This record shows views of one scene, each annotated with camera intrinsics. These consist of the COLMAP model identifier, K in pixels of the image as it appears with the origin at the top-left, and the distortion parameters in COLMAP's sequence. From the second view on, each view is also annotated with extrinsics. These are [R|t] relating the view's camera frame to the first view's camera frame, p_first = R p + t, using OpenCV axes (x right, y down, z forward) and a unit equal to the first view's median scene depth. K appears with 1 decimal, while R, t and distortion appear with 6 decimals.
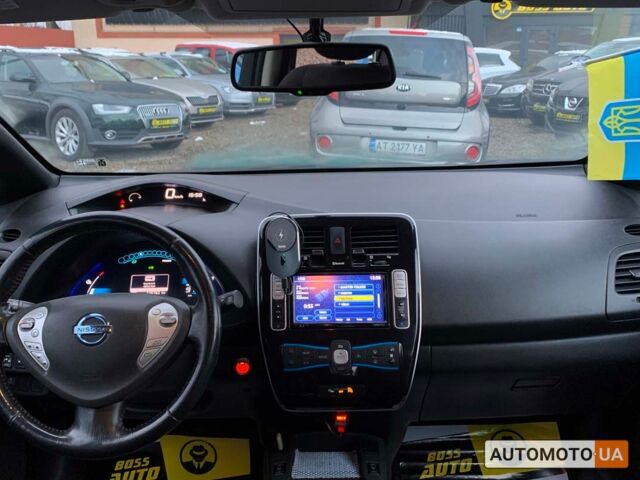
lens RADIAL K [[617.1, 0, 322.5], [0, 617.1, 241.4], [0, 0, 1]] dist [0.015752, 0.000000]
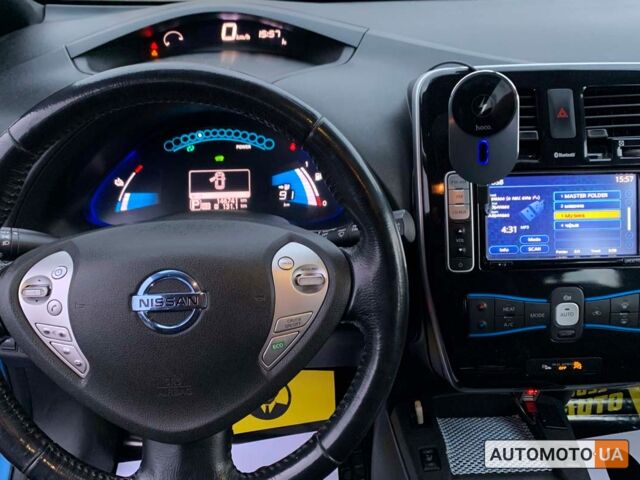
lens RADIAL K [[617.1, 0, 316.4], [0, 617.1, 240.3], [0, 0, 1]] dist [0.015752, 0.000000]
pose [[0.999671, -0.010439, 0.023435, -0.219005], [0.004758, 0.973067, 0.230475, -0.020830], [-0.025210, -0.230288, 0.972796, 0.429872]]
